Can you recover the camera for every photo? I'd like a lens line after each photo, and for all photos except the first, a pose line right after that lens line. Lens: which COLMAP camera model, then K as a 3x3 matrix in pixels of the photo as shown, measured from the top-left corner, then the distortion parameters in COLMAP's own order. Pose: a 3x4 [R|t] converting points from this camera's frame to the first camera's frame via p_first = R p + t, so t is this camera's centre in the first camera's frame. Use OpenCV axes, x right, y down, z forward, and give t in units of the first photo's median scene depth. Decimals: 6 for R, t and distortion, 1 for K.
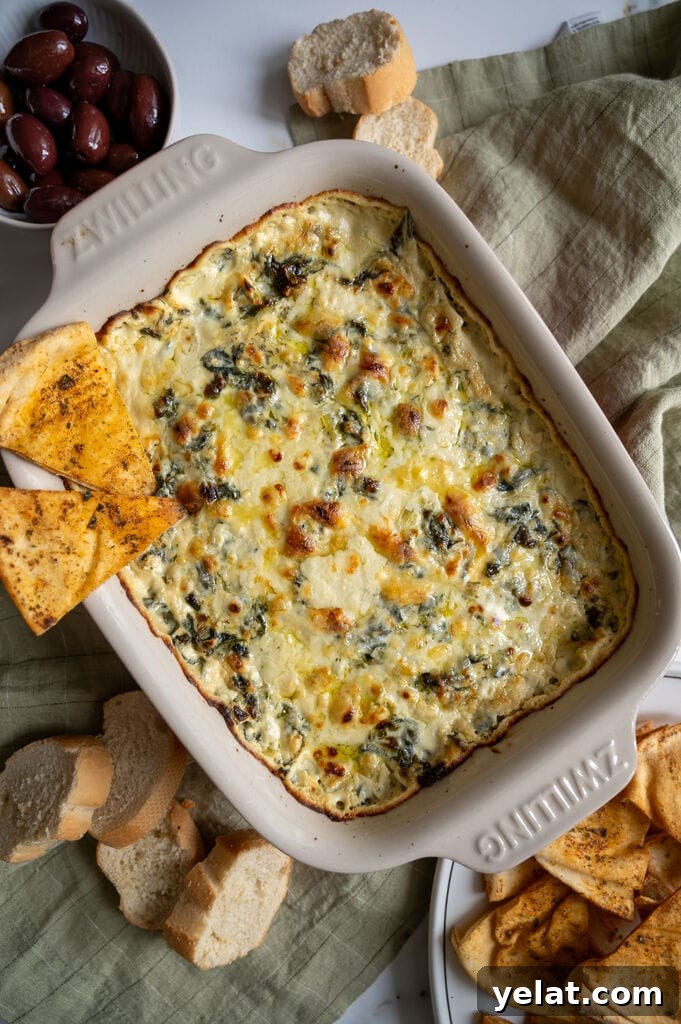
lens RADIAL K [[792.4, 0, 340.4], [0, 792.4, 539.8], [0, 0, 1]] dist [-0.017176, 0.005837]
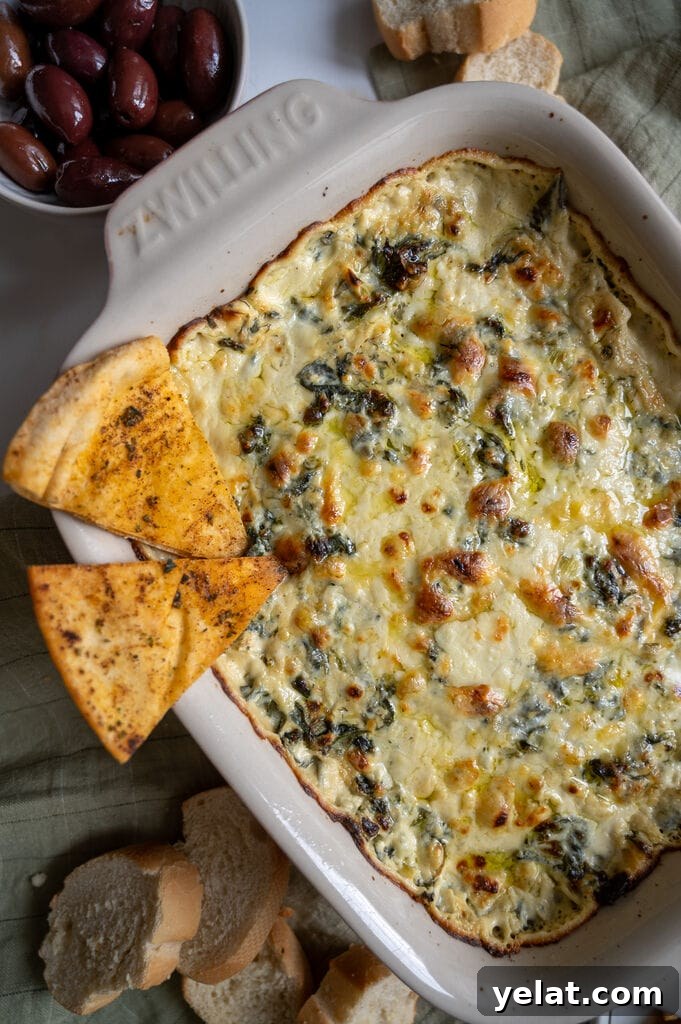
lens RADIAL K [[792.4, 0, 340.4], [0, 792.4, 539.8], [0, 0, 1]] dist [-0.017176, 0.005837]
pose [[0.999013, -0.042865, 0.011633, -0.149367], [0.042506, 0.998660, 0.029517, -0.088308], [-0.012883, -0.028994, 0.999497, 0.216520]]
